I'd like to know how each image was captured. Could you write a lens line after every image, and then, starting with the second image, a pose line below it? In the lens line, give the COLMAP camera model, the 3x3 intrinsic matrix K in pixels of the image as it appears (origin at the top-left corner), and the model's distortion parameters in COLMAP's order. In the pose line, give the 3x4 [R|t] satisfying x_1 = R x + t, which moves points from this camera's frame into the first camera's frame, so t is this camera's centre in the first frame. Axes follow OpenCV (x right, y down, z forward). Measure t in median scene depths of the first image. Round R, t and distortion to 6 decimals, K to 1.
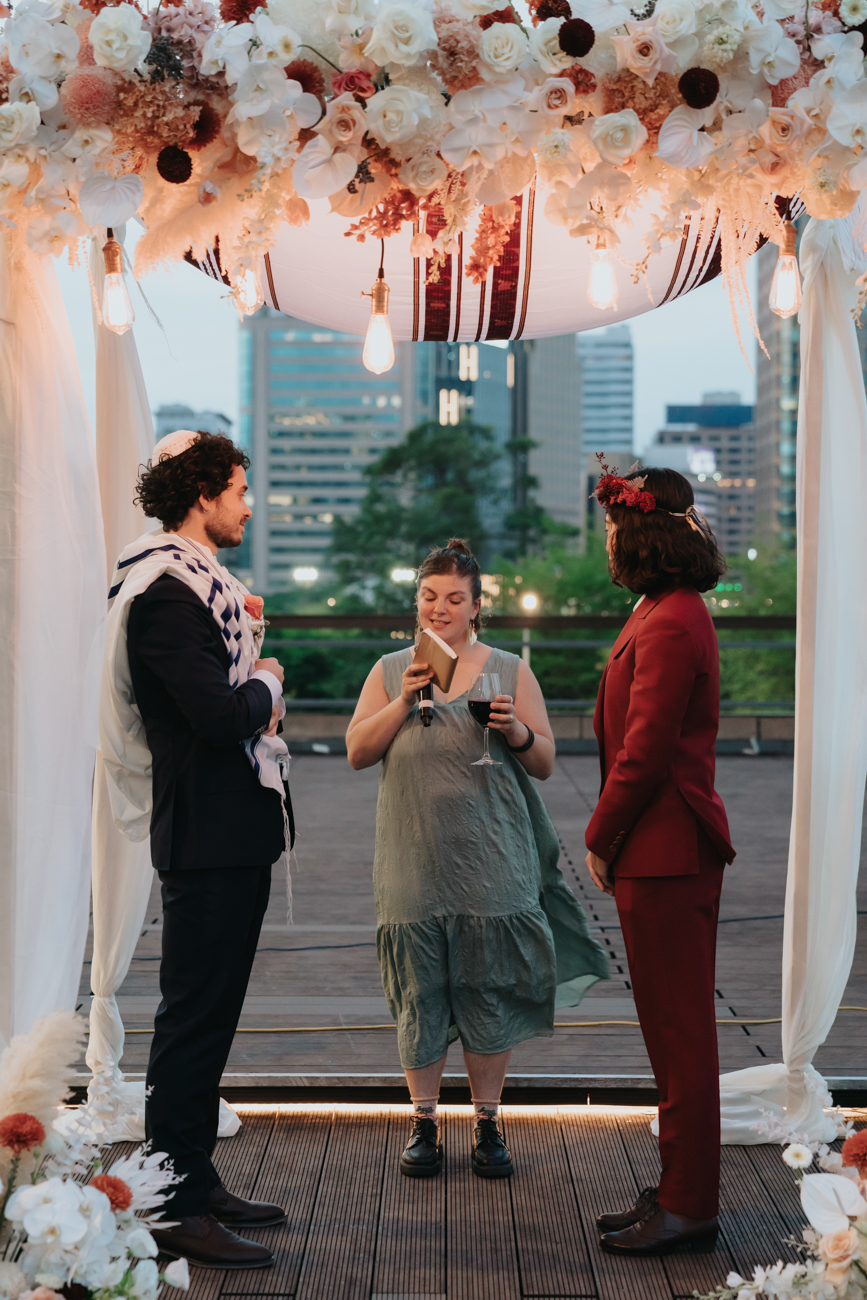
lens RADIAL K [[2186.2, 0, 477.9], [0, 2186.2, 567.3], [0, 0, 1]] dist [0.183017, 0.000000]
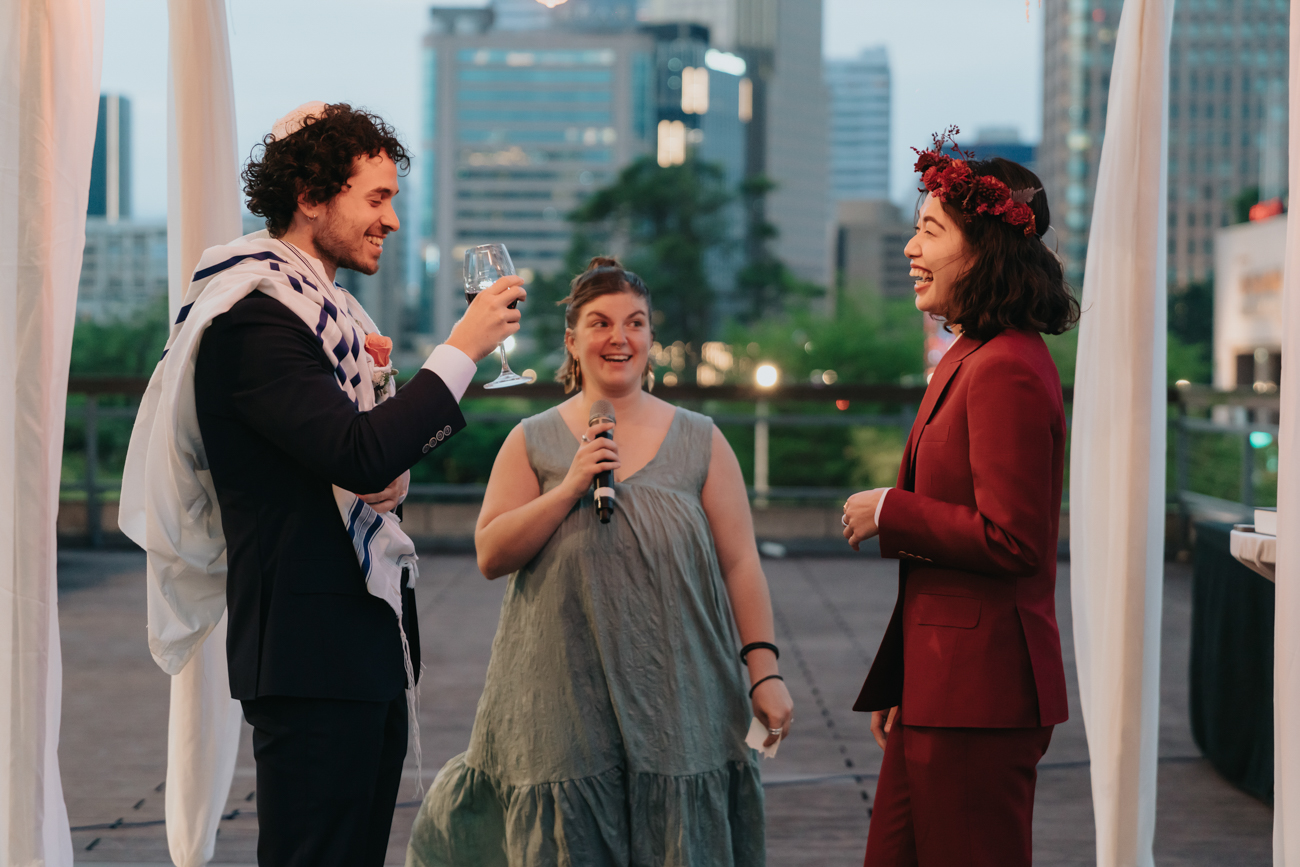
lens RADIAL K [[2569.5, 0, 645.2], [0, 2569.5, 432.4], [0, 0, 1]] dist [0.021377, 0.000000]
pose [[0.999713, 0.007529, -0.022735, 0.001405], [-0.006695, 0.999310, 0.036536, 0.018167], [0.022994, -0.036373, 0.999074, 0.183638]]
